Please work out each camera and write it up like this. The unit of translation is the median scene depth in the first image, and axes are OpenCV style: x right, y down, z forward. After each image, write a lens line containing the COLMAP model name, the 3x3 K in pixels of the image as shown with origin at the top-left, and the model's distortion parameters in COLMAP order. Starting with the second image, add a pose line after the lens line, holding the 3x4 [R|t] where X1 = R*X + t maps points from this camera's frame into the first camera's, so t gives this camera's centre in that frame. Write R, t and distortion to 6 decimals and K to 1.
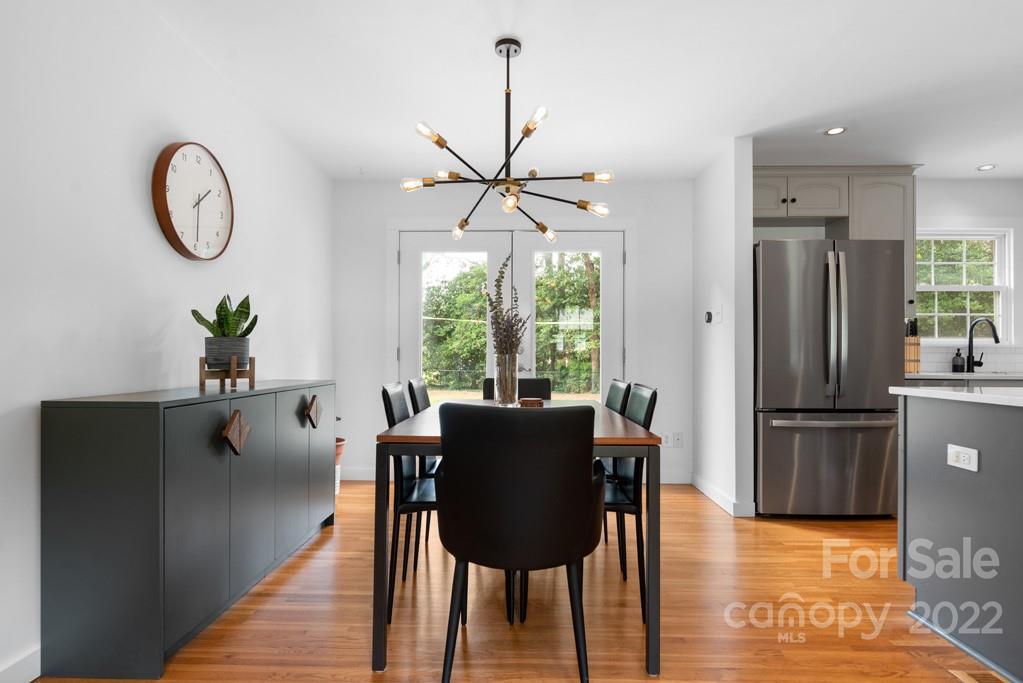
lens RADIAL K [[528.7, 0, 515.7], [0, 528.7, 352.2], [0, 0, 1]] dist [-0.006414, 0.000063]
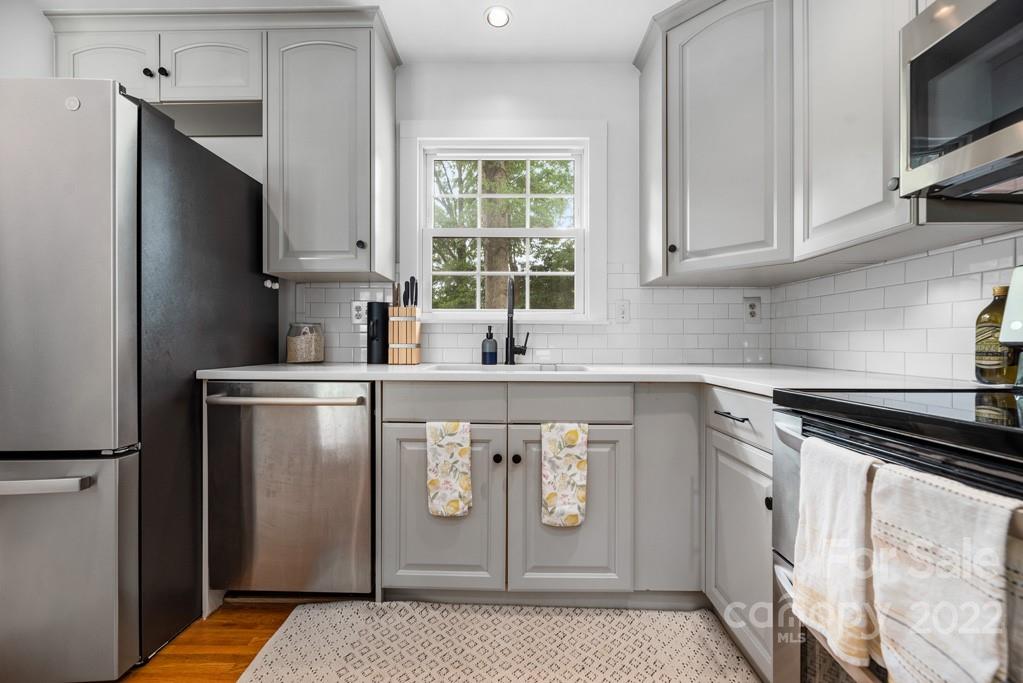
lens RADIAL K [[416.8, 0, 510.2], [0, 416.8, 342.5], [0, 0, 1]] dist [0.000645, -0.000191]
pose [[0.999976, -0.000631, 0.006896, 0.863552], [0.000606, 0.999993, 0.003632, 0.010630], [-0.006898, -0.003628, 0.999970, 0.507571]]
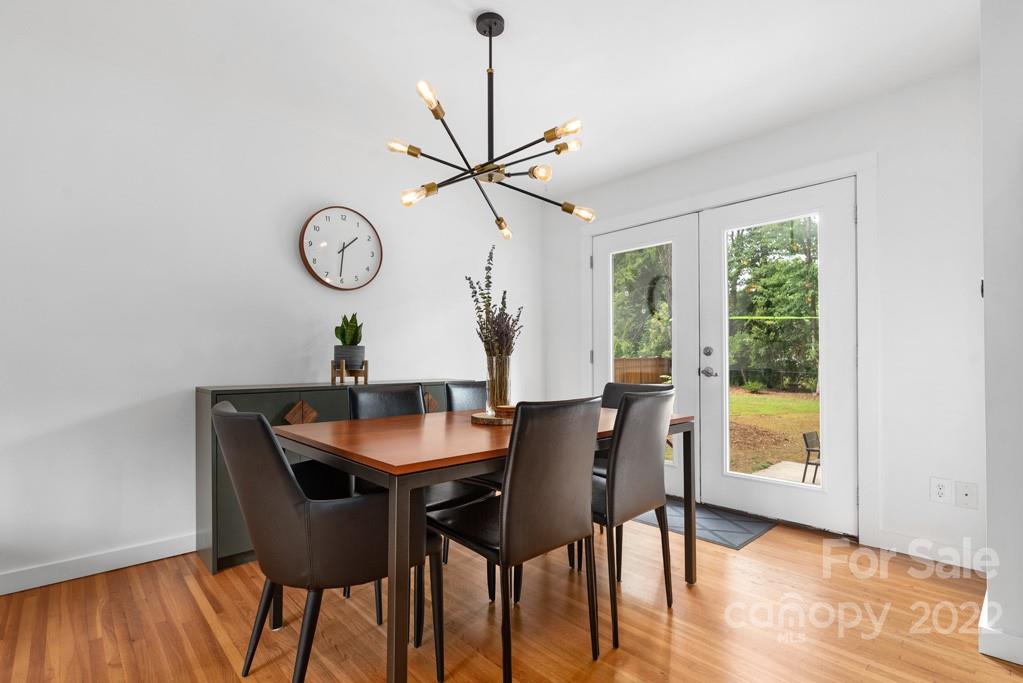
lens RADIAL K [[477.2, 0, 511.5], [0, 477.2, 349.5], [0, 0, 1]] dist [-0.001913, -0.000299]
pose [[0.695169, -0.016711, -0.718652, 0.342906], [0.009036, 0.999854, -0.014509, 0.001919], [0.718789, 0.003593, 0.695219, 0.256065]]
